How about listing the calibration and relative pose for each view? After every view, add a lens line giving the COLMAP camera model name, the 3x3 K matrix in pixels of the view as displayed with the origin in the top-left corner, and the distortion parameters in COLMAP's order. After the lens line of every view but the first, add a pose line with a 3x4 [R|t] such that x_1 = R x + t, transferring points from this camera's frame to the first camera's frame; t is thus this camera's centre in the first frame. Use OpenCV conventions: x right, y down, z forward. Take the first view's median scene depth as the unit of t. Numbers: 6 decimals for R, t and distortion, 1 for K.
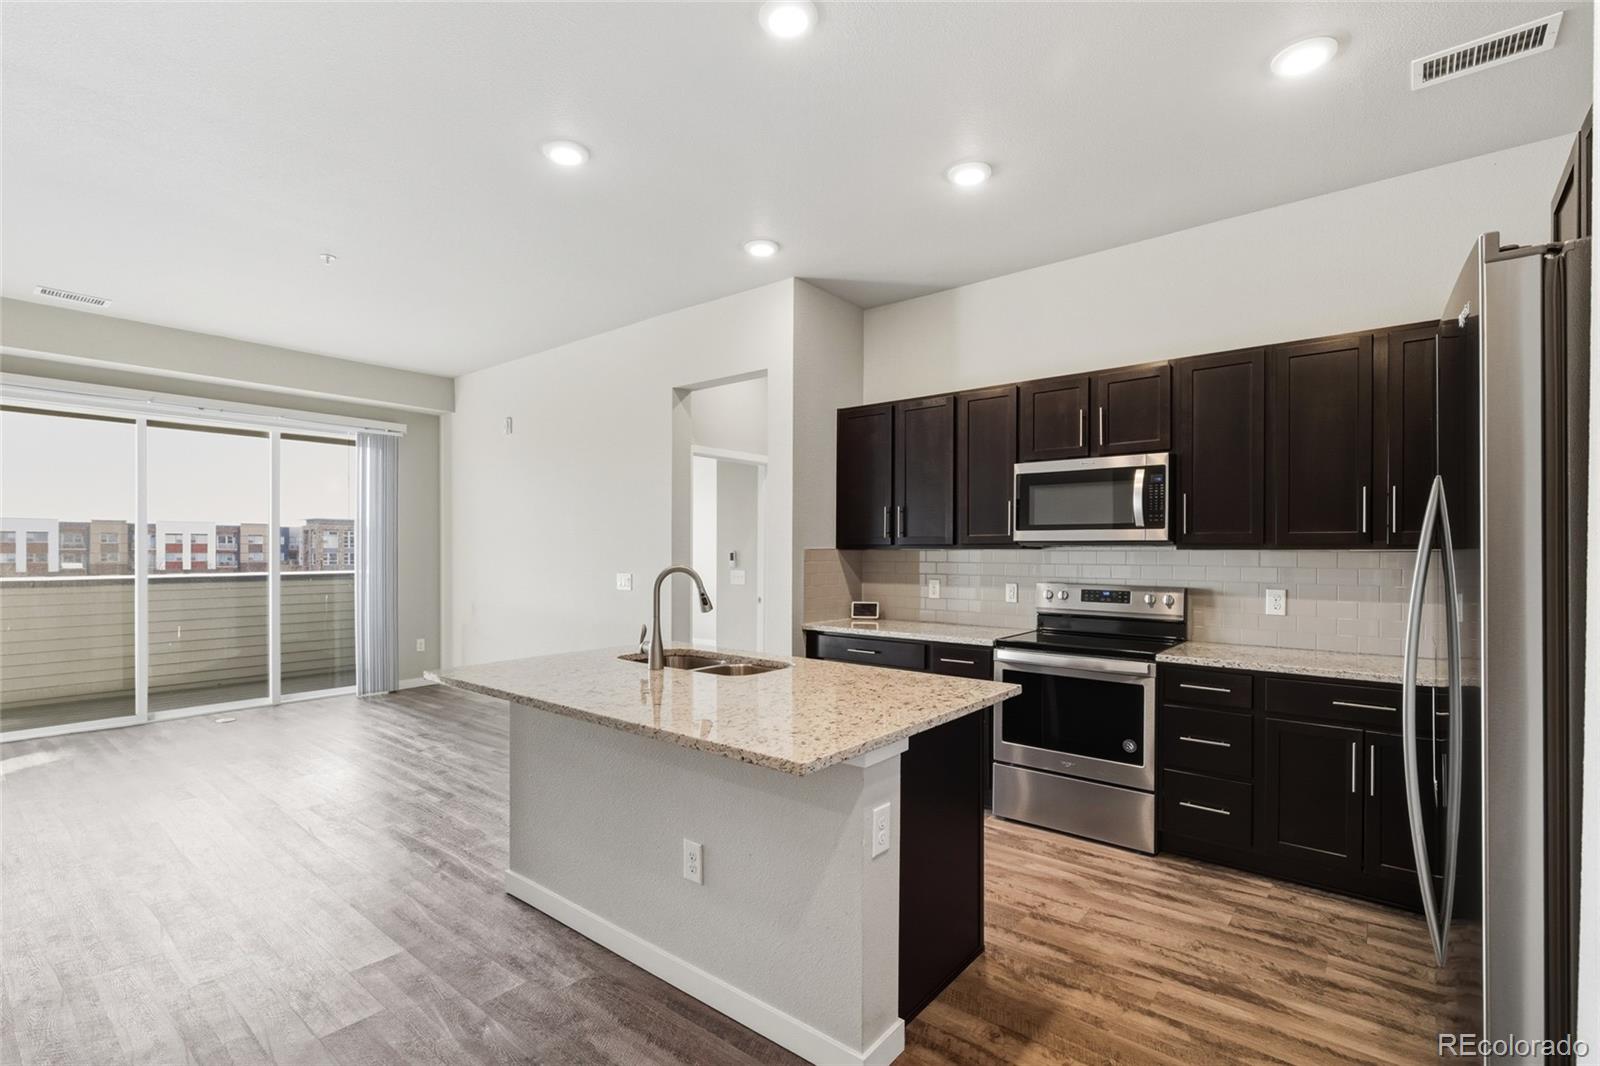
lens RADIAL K [[736.7, 0, 792.5], [0, 736.7, 549.3], [0, 0, 1]] dist [0.002972, -0.000997]
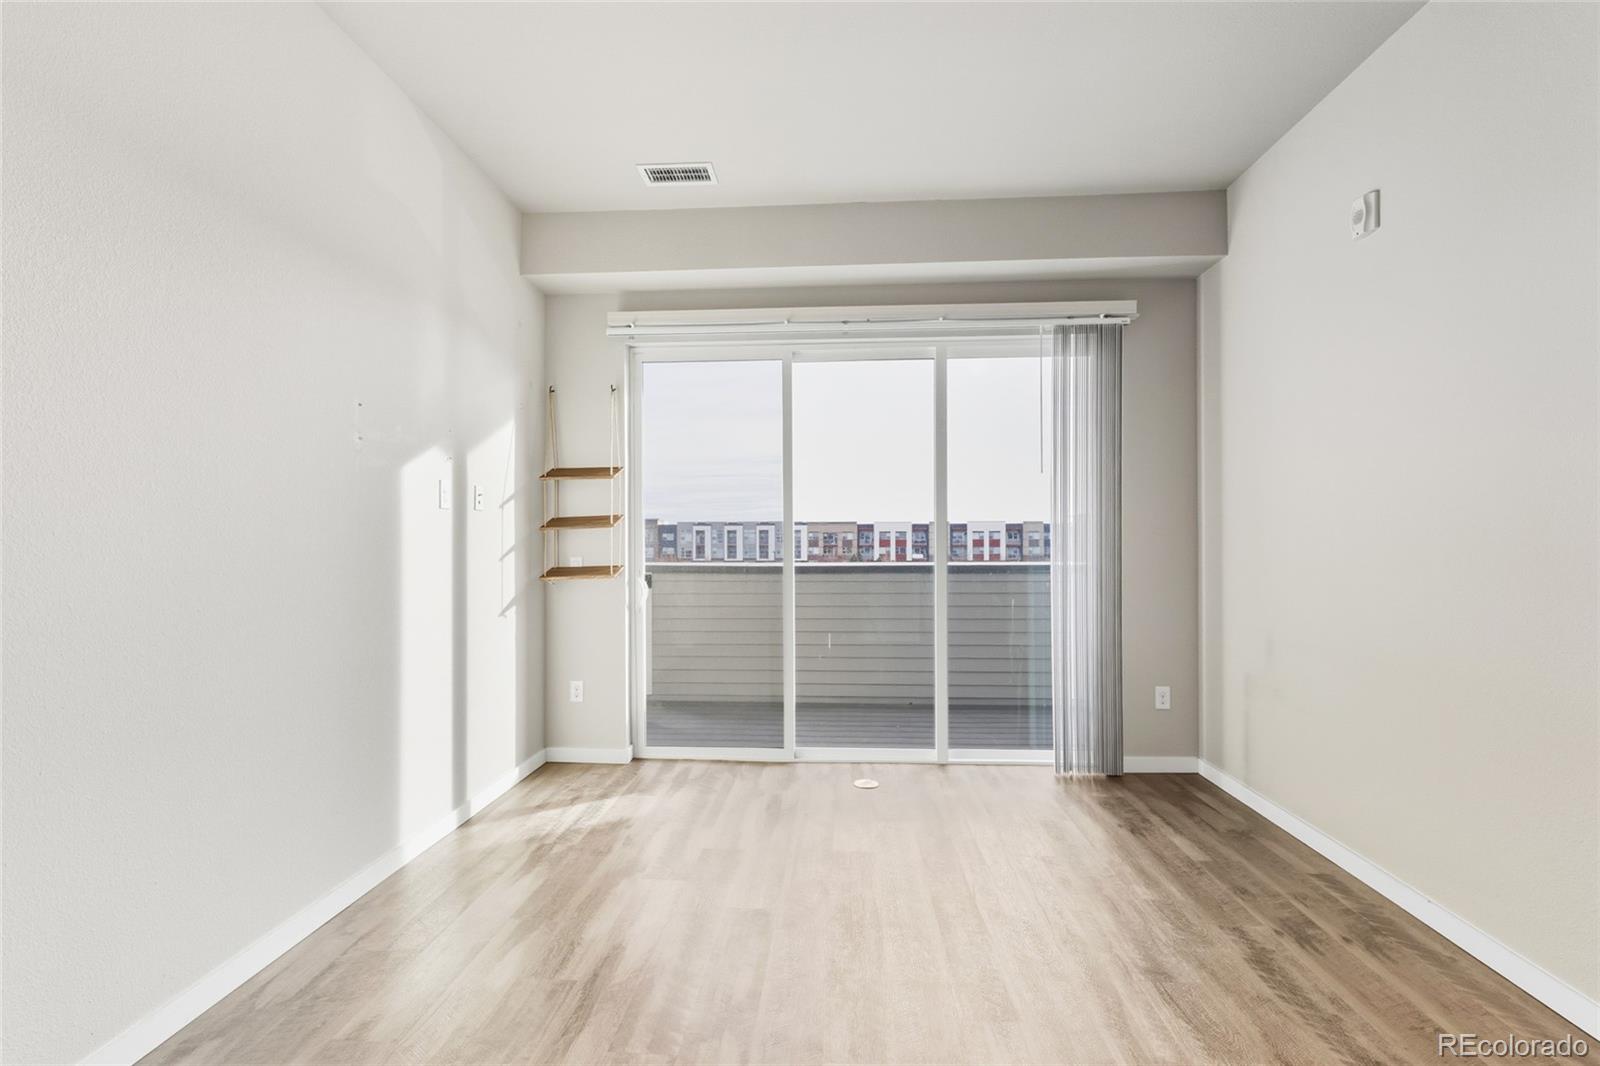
lens RADIAL K [[736.7, 0, 803.4], [0, 736.7, 546.3], [0, 0, 1]] dist [0.002972, -0.000997]
pose [[0.591697, -0.000012, -0.806161, -0.211995], [0.002594, 0.999995, 0.001890, 0.014650], [0.806157, -0.003210, 0.591694, 0.443008]]
